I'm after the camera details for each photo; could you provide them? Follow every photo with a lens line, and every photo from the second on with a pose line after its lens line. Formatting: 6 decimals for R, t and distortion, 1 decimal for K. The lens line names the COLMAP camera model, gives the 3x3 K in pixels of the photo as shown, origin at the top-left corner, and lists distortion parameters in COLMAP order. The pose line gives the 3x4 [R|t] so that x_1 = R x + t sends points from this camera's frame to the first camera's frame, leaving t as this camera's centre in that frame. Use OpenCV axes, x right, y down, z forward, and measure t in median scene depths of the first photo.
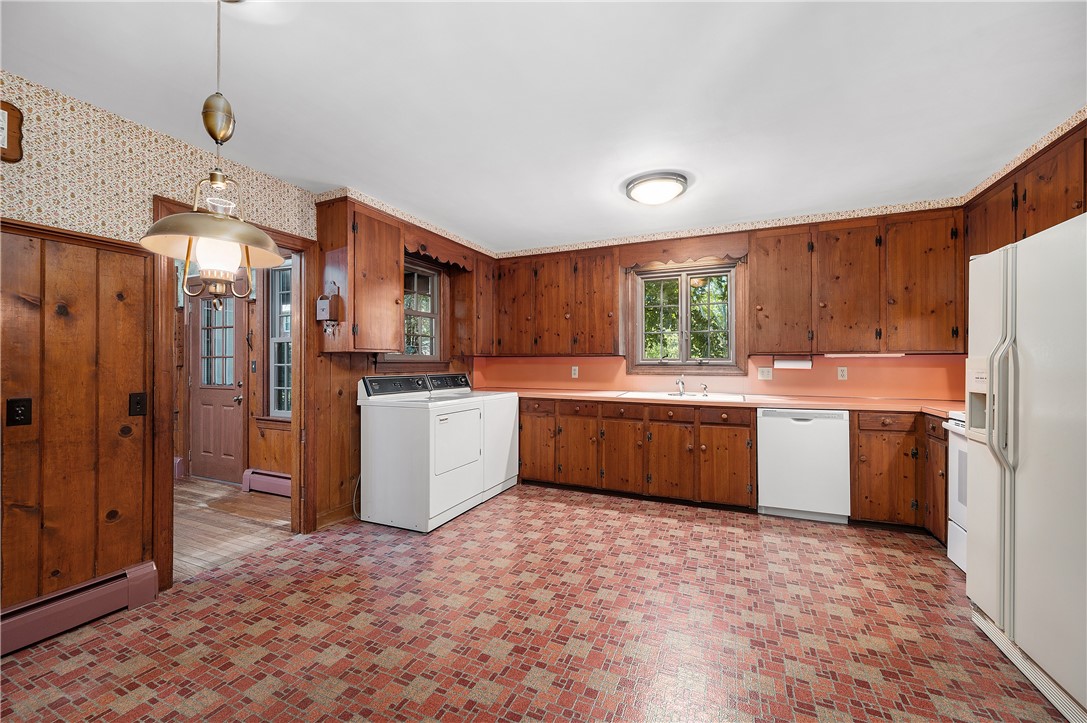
lens RADIAL K [[433.0, 0, 541.4], [0, 433.0, 361.6], [0, 0, 1]] dist [0.000454, 0.000405]
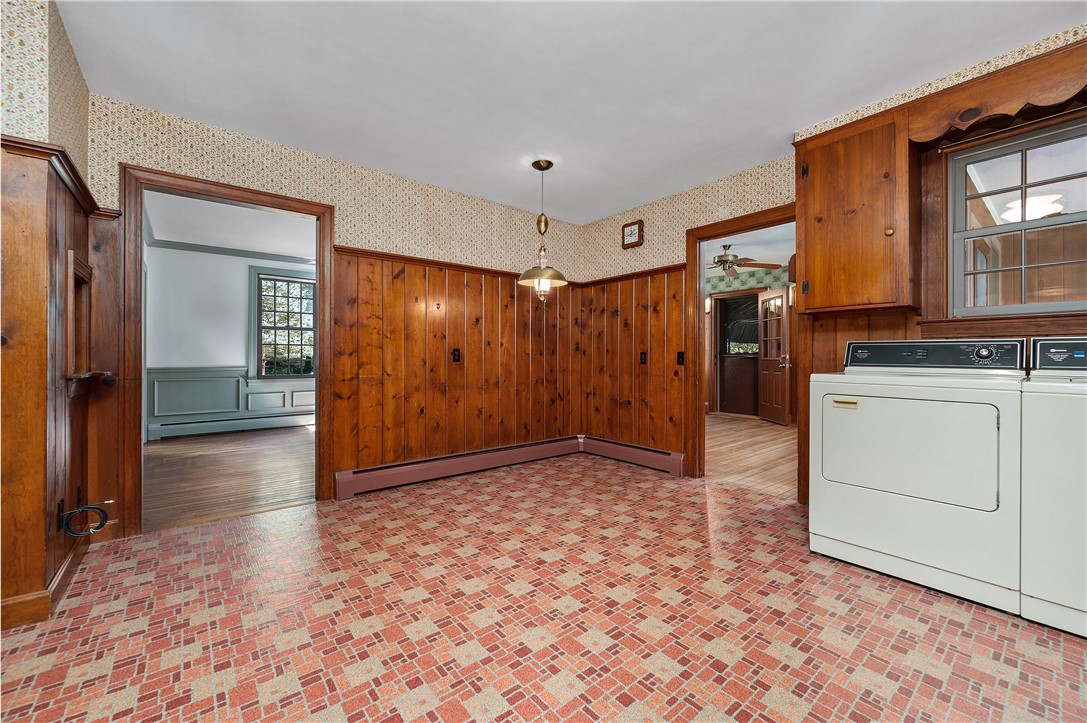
lens RADIAL K [[433.0, 0, 532.1], [0, 433.0, 354.4], [0, 0, 1]] dist [0.000454, 0.000405]
pose [[-0.460994, -0.003333, -0.887397, 0.573587], [0.002323, 0.999985, -0.004963, 0.061655], [0.887400, -0.004349, -0.460979, 0.870631]]
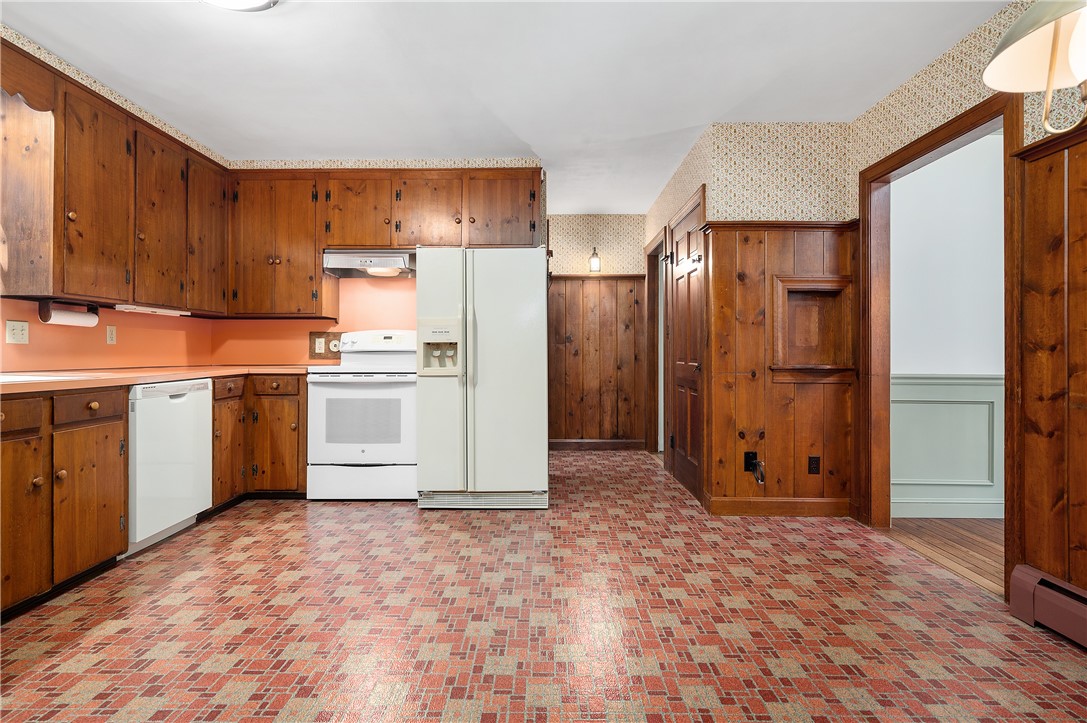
lens RADIAL K [[540.1, 0, 540.6], [0, 540.1, 345.8], [0, 0, 1]] dist [0.002544, 0.000320]
pose [[-0.403704, 0.010837, 0.914825, -0.466549], [-0.004092, 0.999898, -0.013651, 0.063784], [-0.914880, -0.009254, -0.403619, 0.839548]]
